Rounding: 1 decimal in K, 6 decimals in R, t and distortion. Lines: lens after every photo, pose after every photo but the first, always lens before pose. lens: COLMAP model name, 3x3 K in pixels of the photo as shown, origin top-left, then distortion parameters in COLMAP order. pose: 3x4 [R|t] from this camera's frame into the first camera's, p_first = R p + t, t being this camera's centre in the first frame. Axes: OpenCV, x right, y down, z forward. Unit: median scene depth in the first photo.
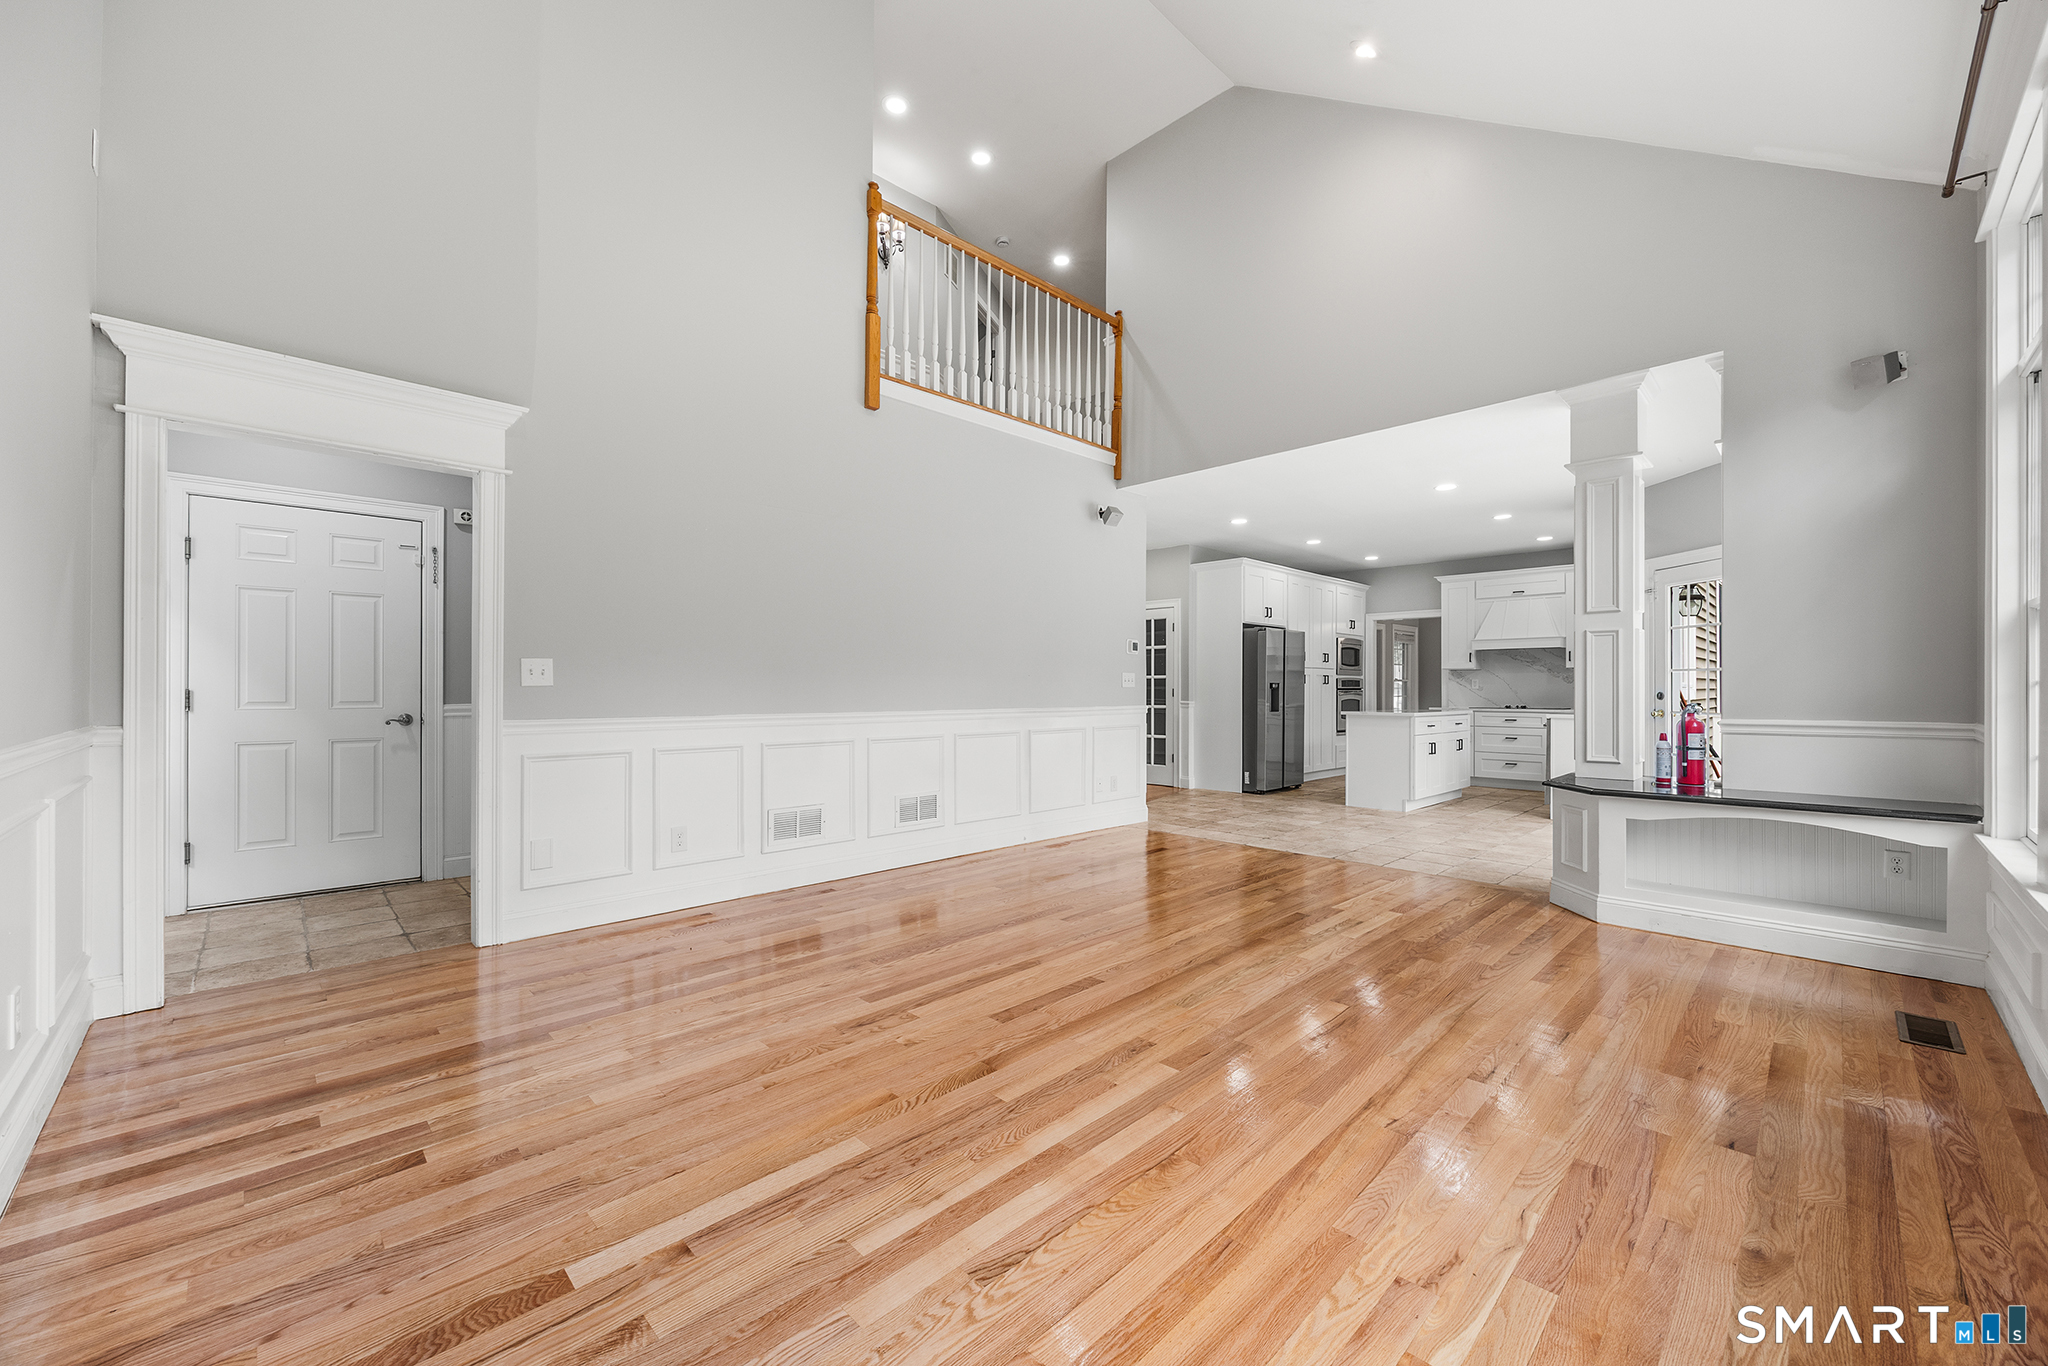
lens RADIAL K [[799.5, 0, 1020.3], [0, 799.5, 686.3], [0, 0, 1]] dist [0.000725, 0.000027]
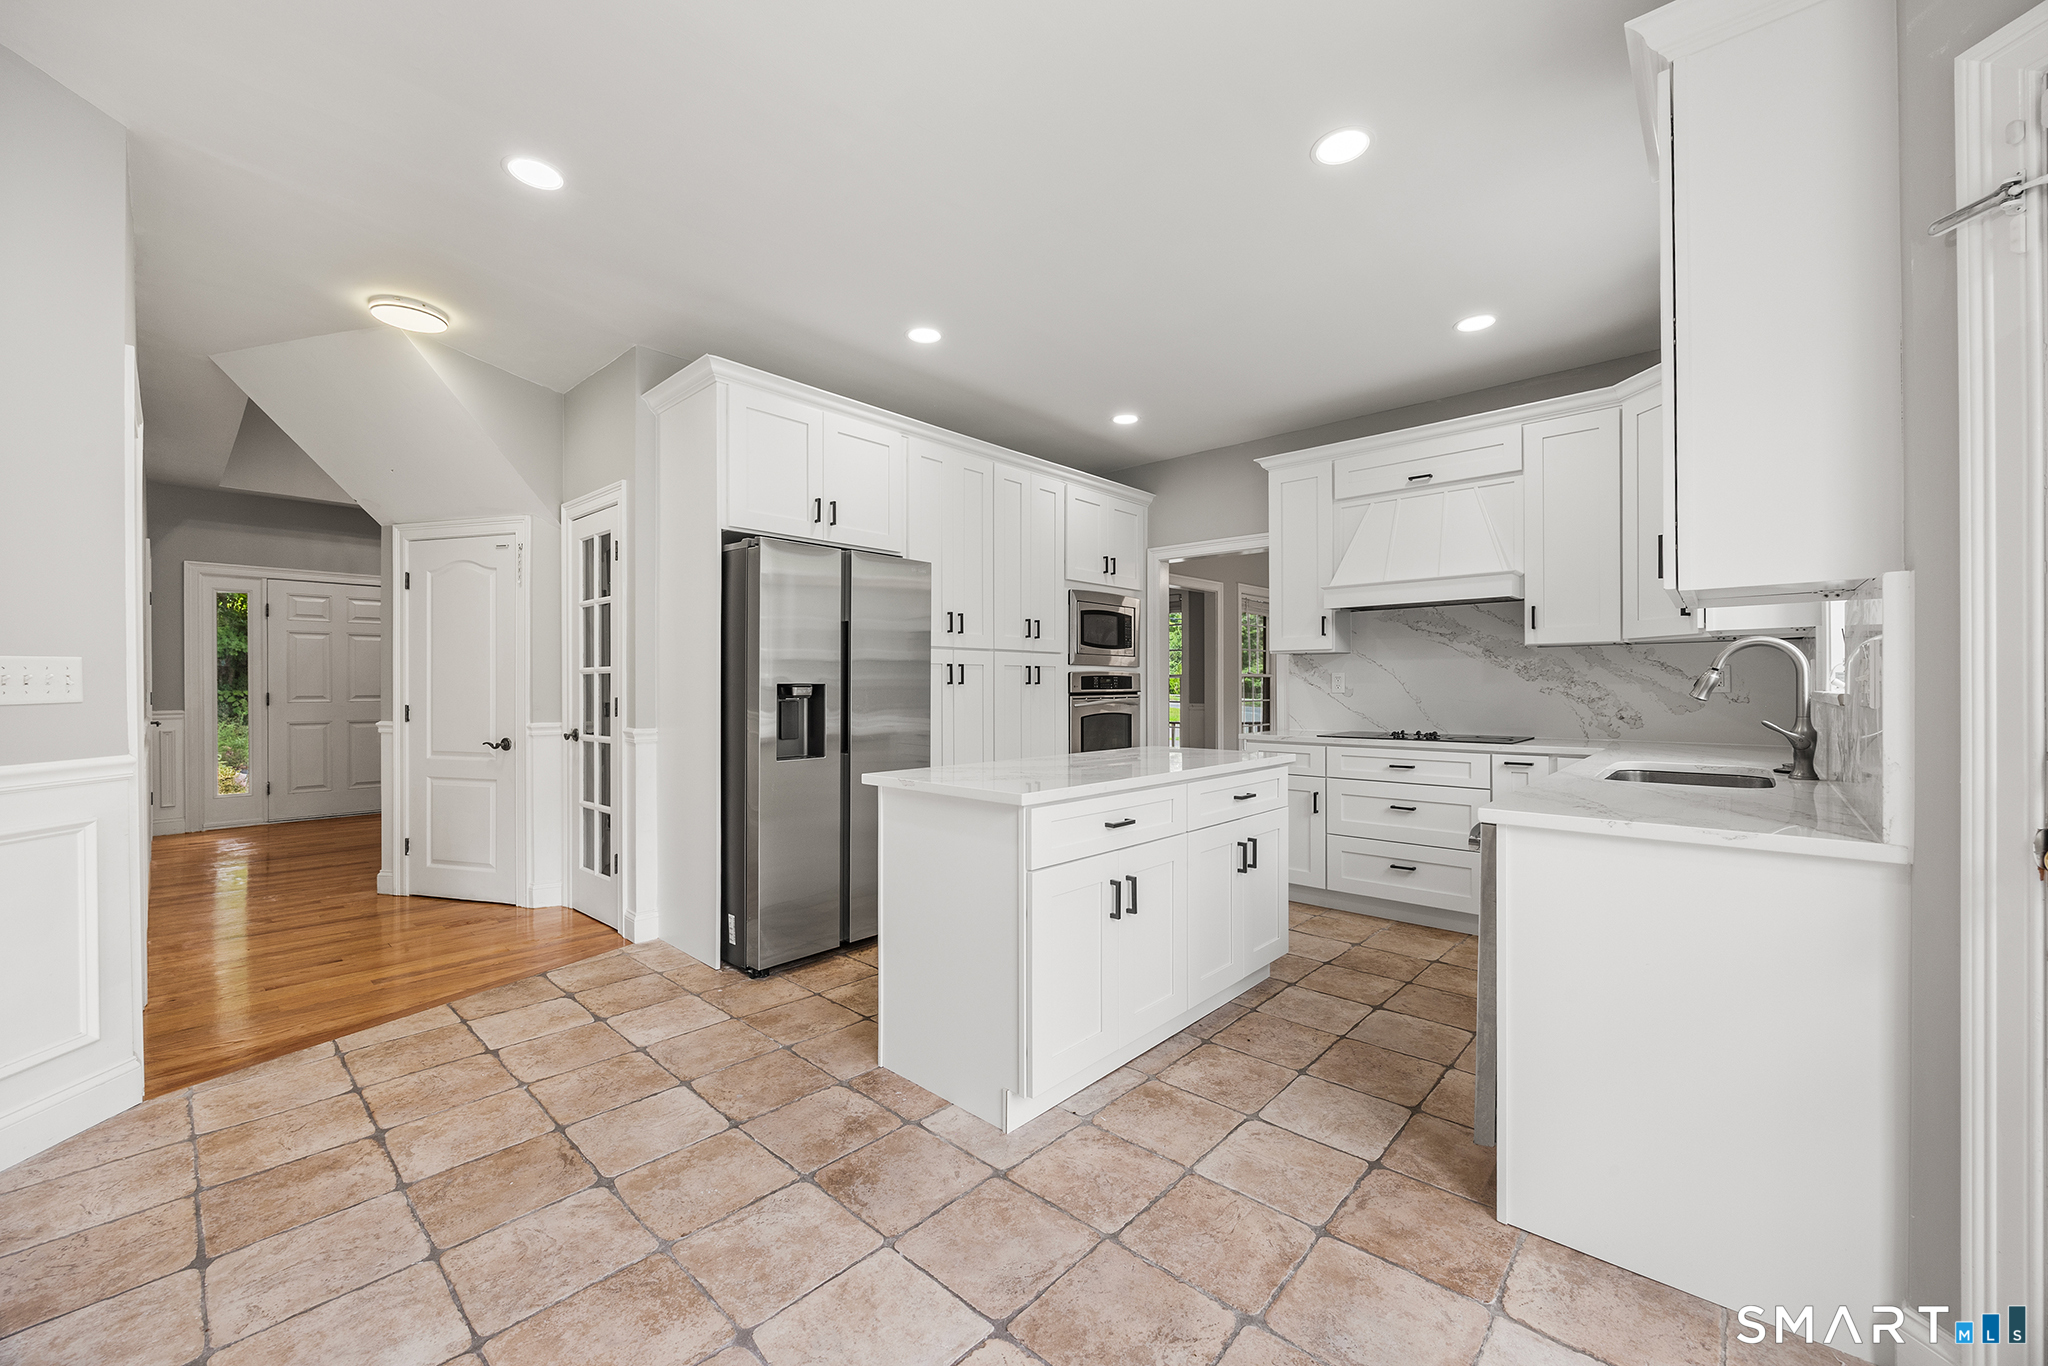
lens RADIAL K [[799.5, 0, 1027.8], [0, 799.5, 683.2], [0, 0, 1]] dist [0.000725, 0.000027]
pose [[0.998601, -0.003590, 0.052757, 0.374027], [0.003378, 0.999986, 0.004103, -0.005540], [-0.052771, -0.003919, 0.998599, 0.556971]]
